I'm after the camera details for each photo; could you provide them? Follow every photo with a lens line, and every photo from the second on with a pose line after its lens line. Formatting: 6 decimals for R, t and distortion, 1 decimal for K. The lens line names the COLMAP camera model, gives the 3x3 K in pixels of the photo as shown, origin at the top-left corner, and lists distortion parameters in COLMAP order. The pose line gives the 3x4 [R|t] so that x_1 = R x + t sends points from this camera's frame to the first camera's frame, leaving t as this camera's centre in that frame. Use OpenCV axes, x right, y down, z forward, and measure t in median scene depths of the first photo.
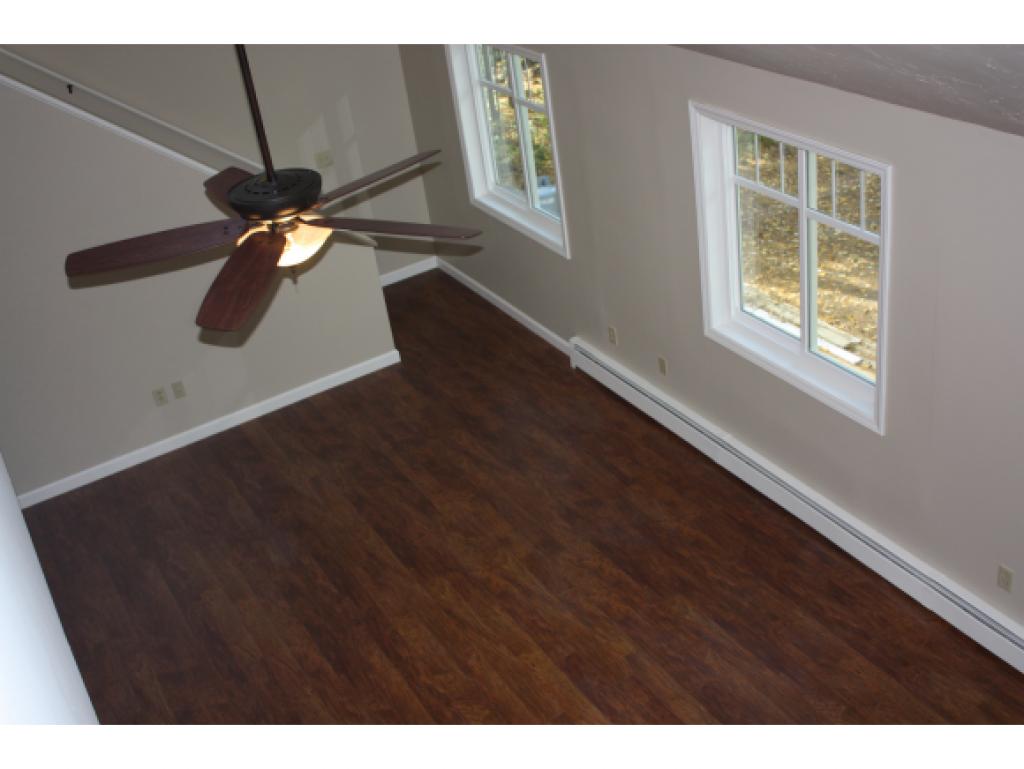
lens RADIAL K [[1158.8, 0, 512.0], [0, 1158.8, 384.5], [0, 0, 1]] dist [-0.025778, 0.008624]
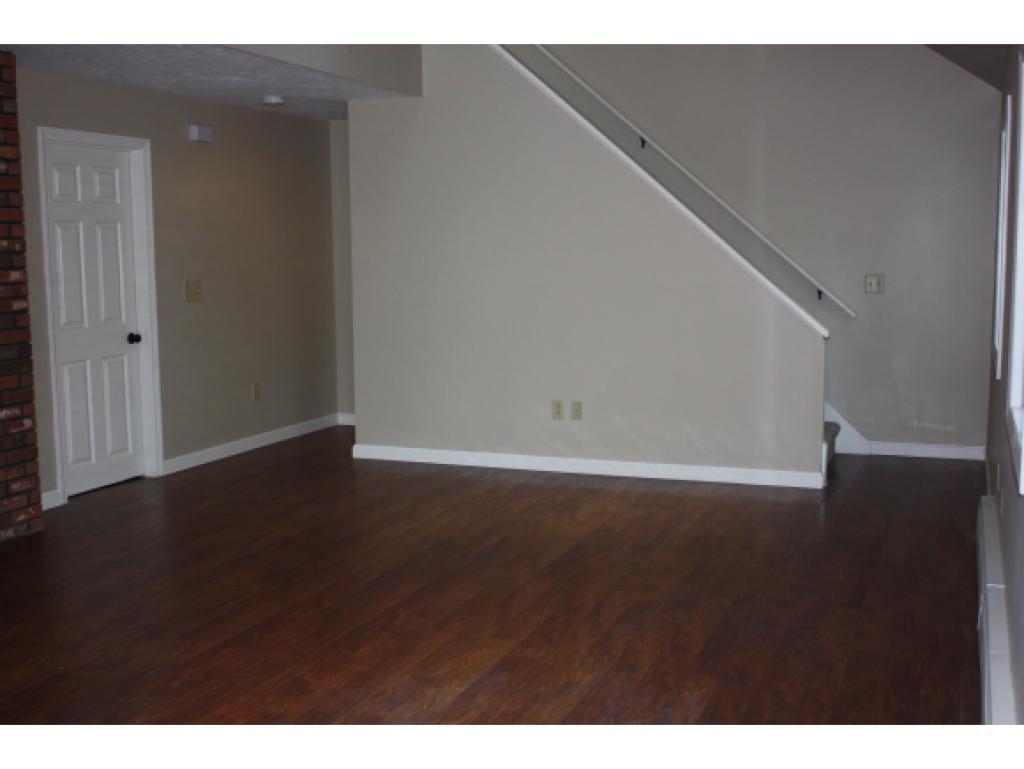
lens RADIAL K [[1158.8, 0, 512.0], [0, 1158.8, 384.5], [0, 0, 1]] dist [-0.025778, 0.008624]
pose [[0.615213, 0.221363, -0.756645, 0.520618], [-0.466118, 0.876179, -0.122657, 0.165317], [0.635804, 0.428146, 0.642218, 0.419707]]
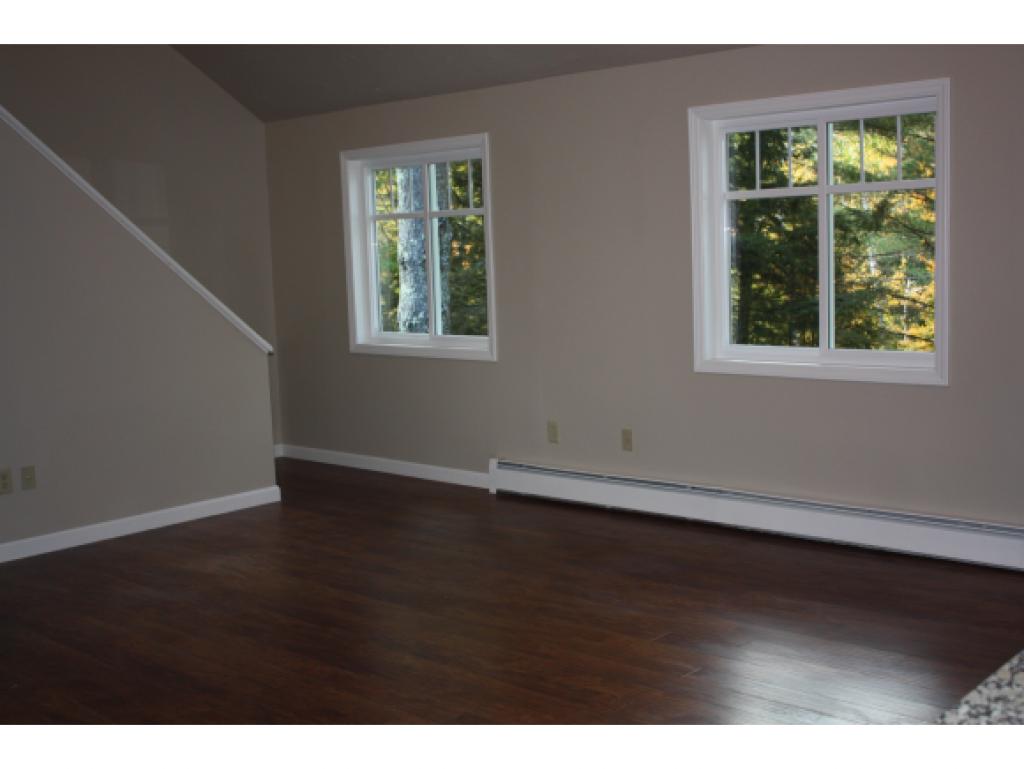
lens RADIAL K [[1158.8, 0, 512.0], [0, 1158.8, 384.5], [0, 0, 1]] dist [-0.025778, 0.008624]
pose [[0.948616, 0.065640, 0.309547, -0.284563], [0.072886, 0.906617, -0.415612, 0.372547], [-0.307922, 0.416817, 0.855247, 0.266974]]
